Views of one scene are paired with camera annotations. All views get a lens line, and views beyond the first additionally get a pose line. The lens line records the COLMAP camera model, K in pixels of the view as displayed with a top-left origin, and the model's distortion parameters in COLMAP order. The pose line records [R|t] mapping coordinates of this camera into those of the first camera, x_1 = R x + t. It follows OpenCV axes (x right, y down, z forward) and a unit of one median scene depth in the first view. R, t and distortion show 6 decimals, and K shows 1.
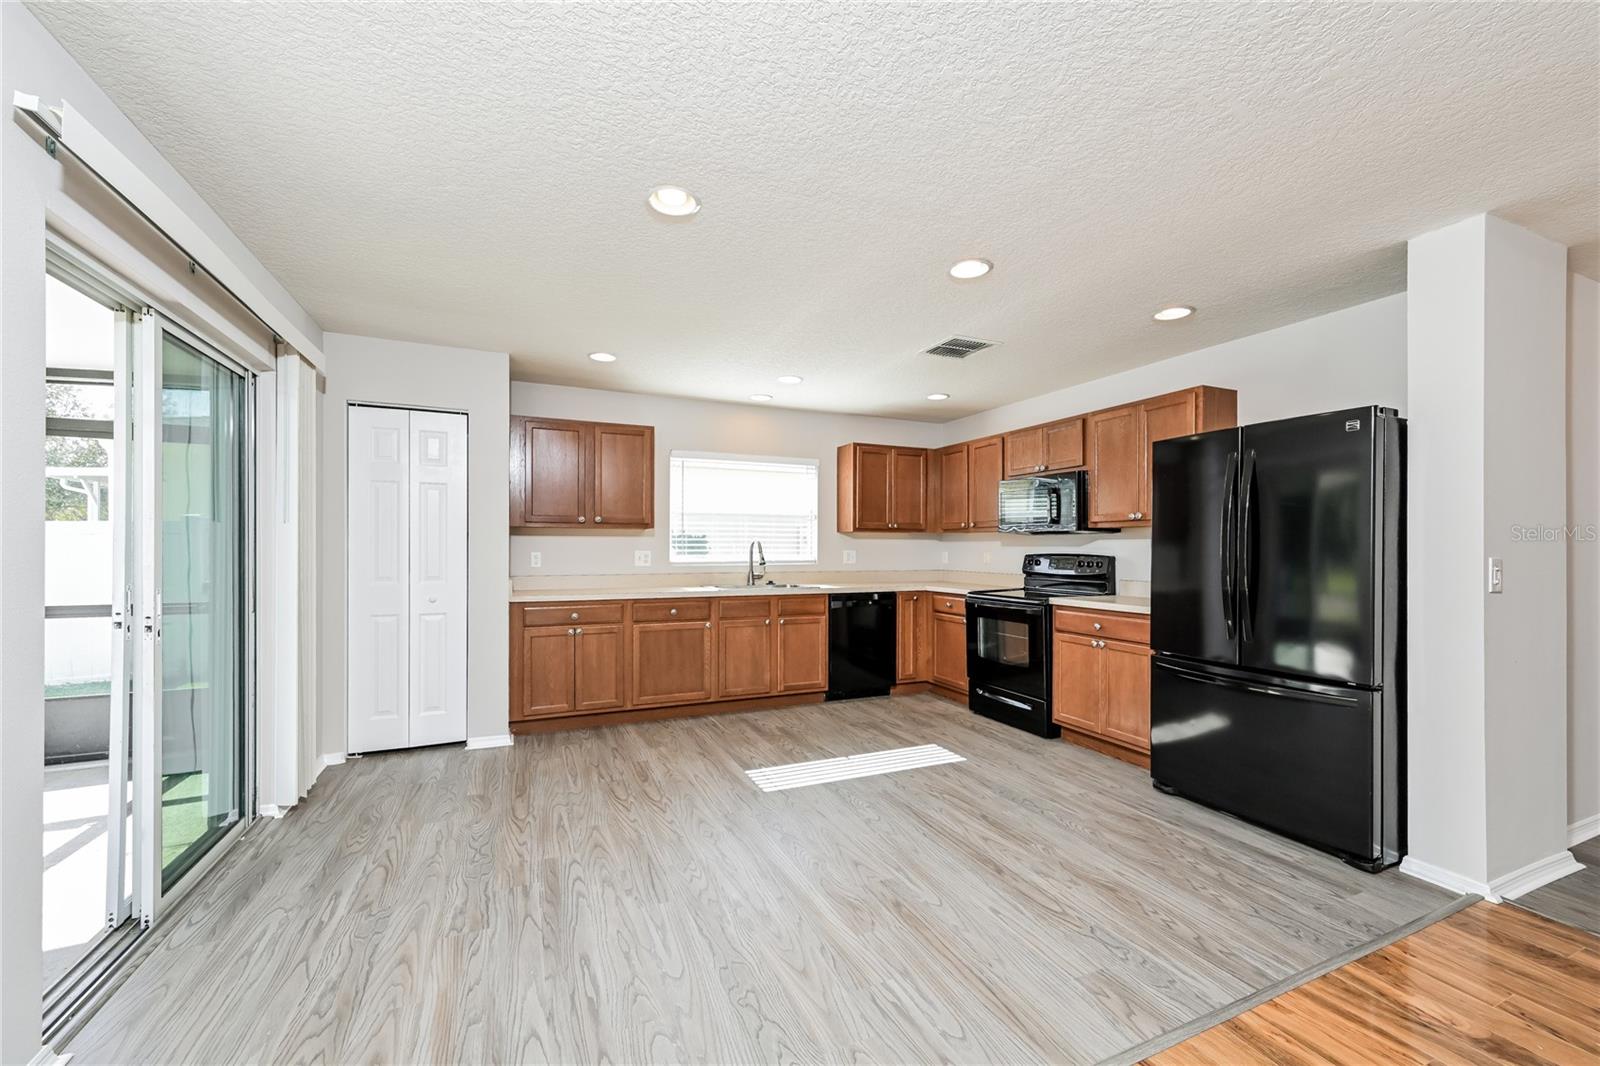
lens RADIAL K [[628.9, 0, 799.2], [0, 628.9, 546.4], [0, 0, 1]] dist [0.001578, 0.000261]
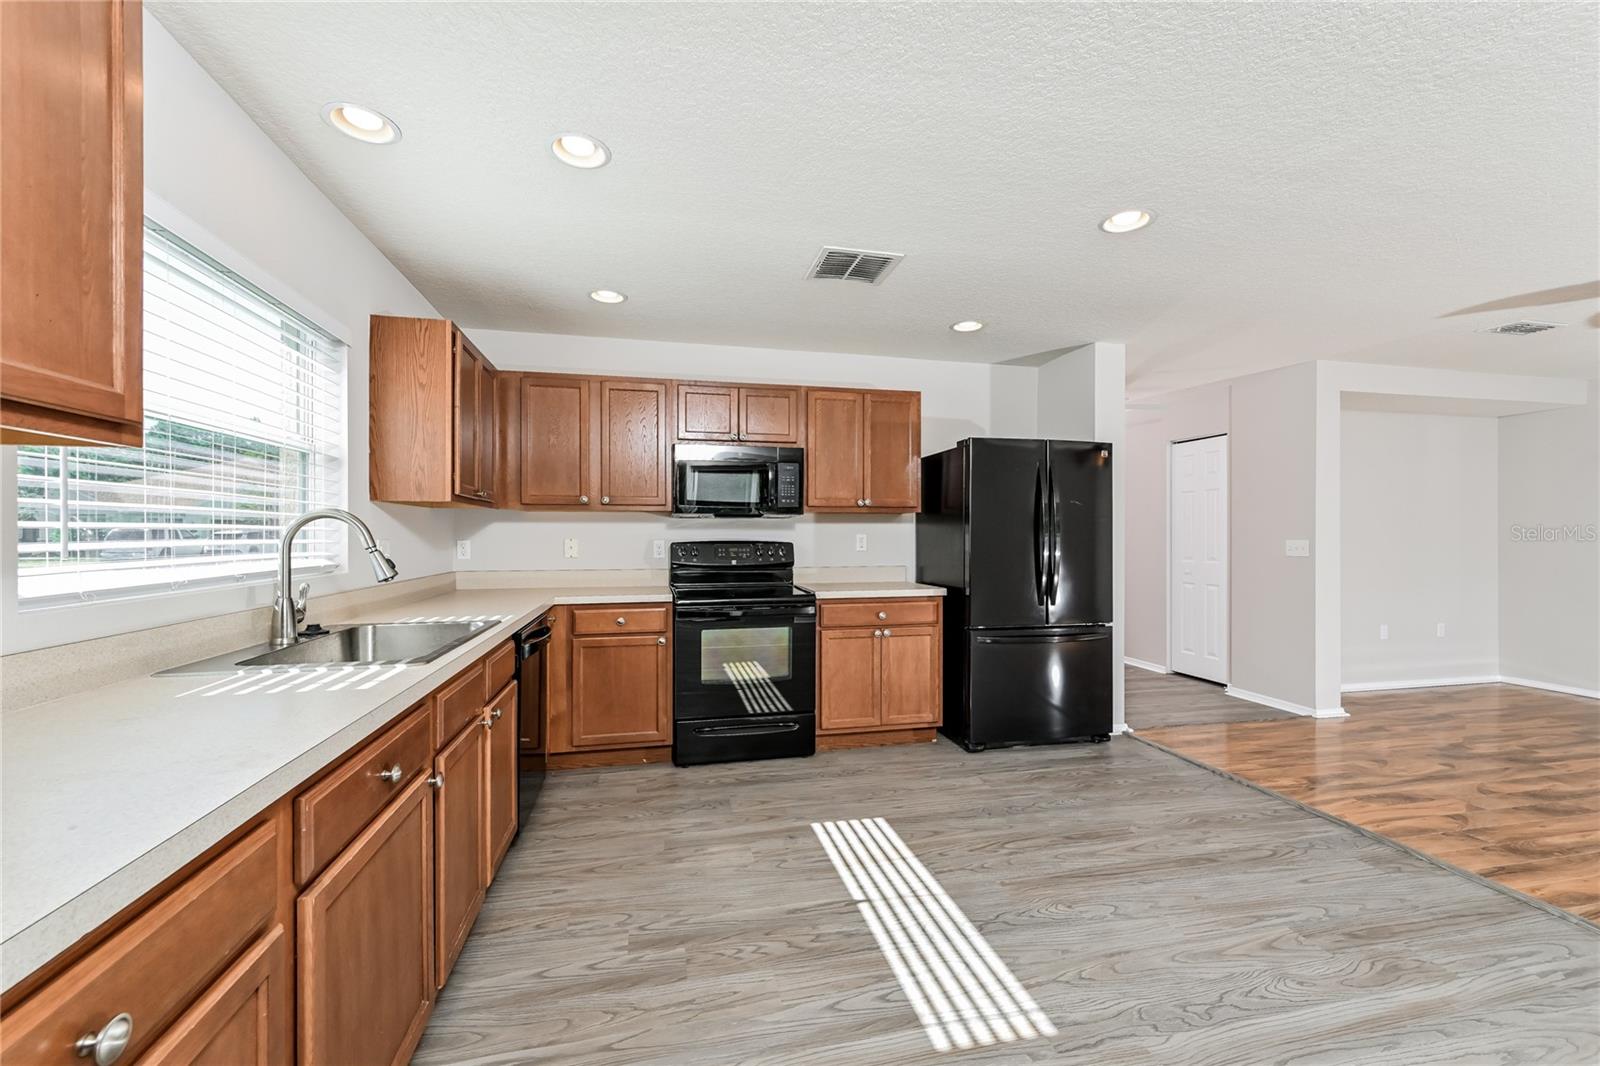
lens RADIAL K [[647.7, 0, 795.5], [0, 647.7, 535.8], [0, 0, 1]] dist [0.003689, 0.000755]
pose [[0.193244, -0.006640, 0.981128, -0.449954], [-0.003418, 0.999966, 0.007441, -0.002315], [-0.981145, -0.004791, 0.193214, 0.798266]]
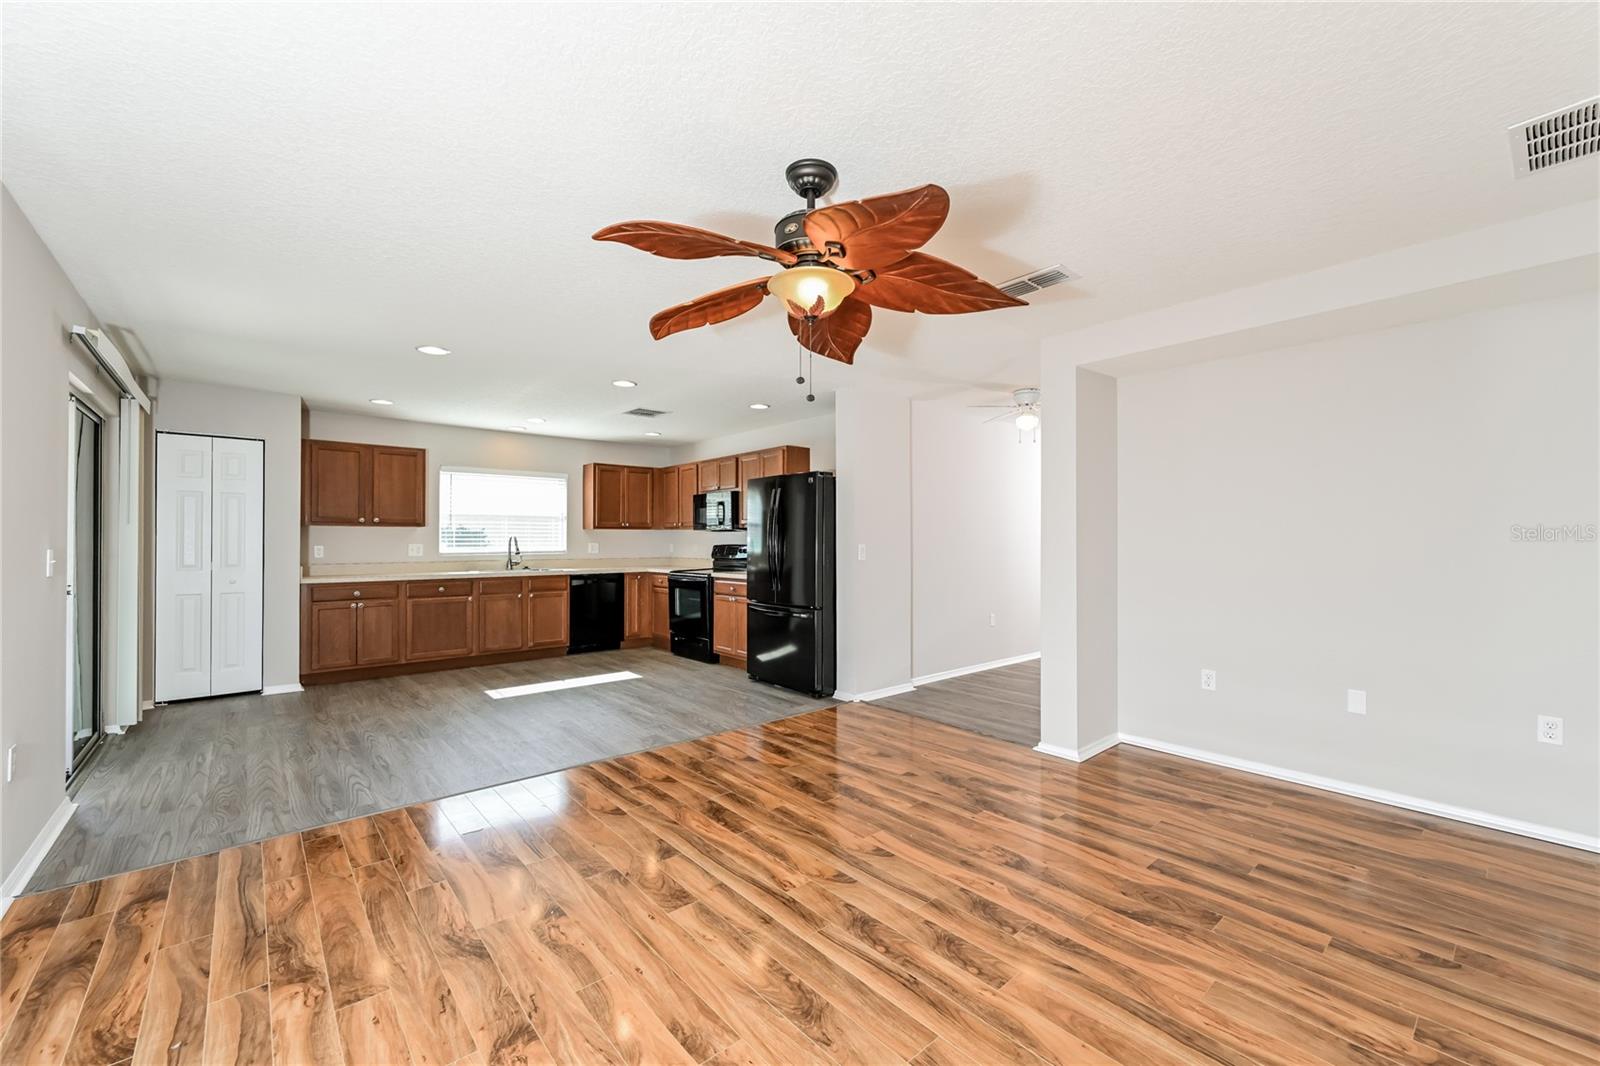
lens RADIAL K [[631.6, 0, 800.0], [0, 631.6, 533.0], [0, 0, 1]] dist [0.000388, 0.000124]
pose [[0.955461, -0.000282, 0.295118, 0.136336], [0.003001, 0.999957, -0.008760, -0.002125], [-0.295103, 0.009256, 0.955421, -0.524765]]
